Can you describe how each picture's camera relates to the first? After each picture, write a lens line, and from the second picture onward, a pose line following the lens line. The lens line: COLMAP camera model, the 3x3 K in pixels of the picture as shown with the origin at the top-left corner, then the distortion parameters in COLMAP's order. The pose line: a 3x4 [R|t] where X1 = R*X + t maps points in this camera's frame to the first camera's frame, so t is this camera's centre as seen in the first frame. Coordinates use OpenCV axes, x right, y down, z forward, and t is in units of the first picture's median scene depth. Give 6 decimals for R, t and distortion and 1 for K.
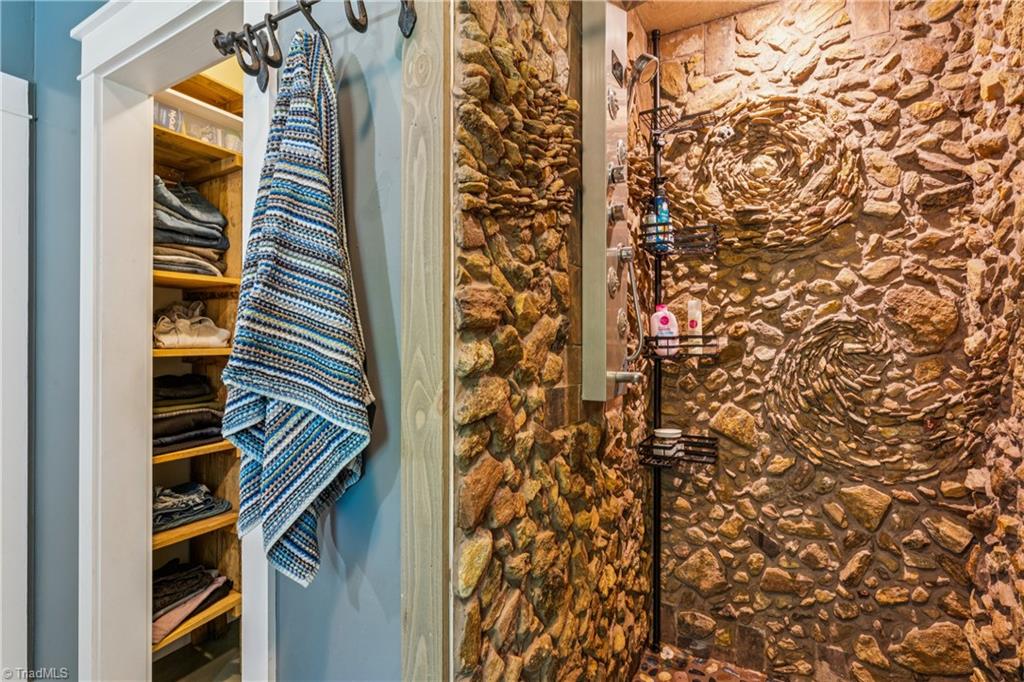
lens RADIAL K [[467.3, 0, 509.8], [0, 467.3, 337.7], [0, 0, 1]] dist [-0.005835, 0.002166]
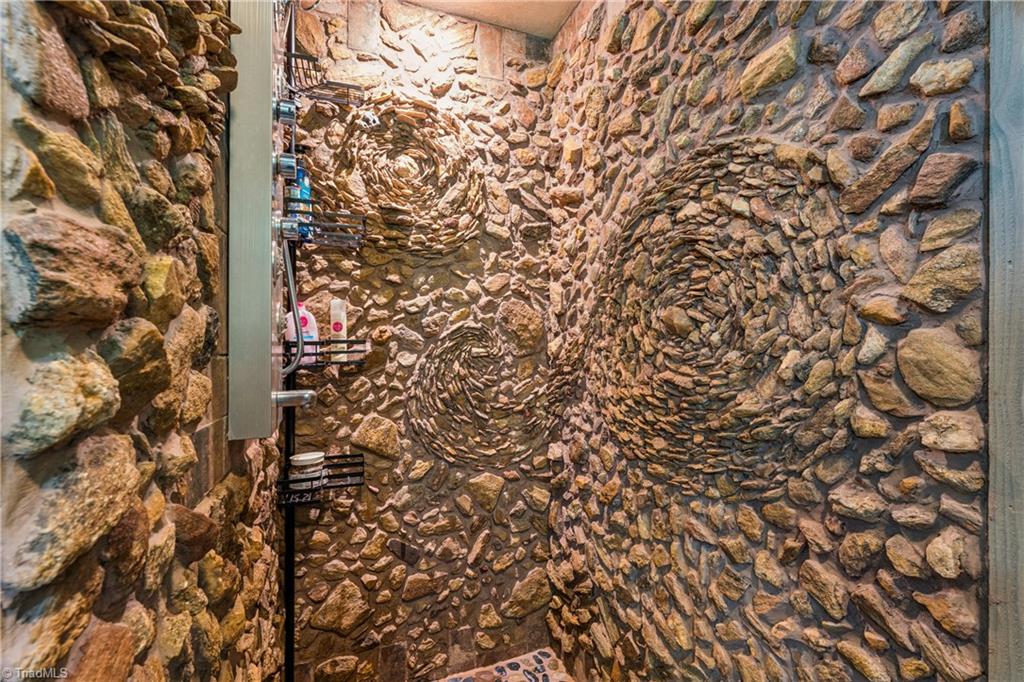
lens RADIAL K [[467.3, 0, 515.0], [0, 467.3, 341.6], [0, 0, 1]] dist [-0.005835, 0.002166]
pose [[0.646849, 0.000850, 0.762618, -0.057749], [-0.000203, 1.000000, -0.000943, -0.001547], [-0.762618, 0.000455, 0.646848, 0.207666]]
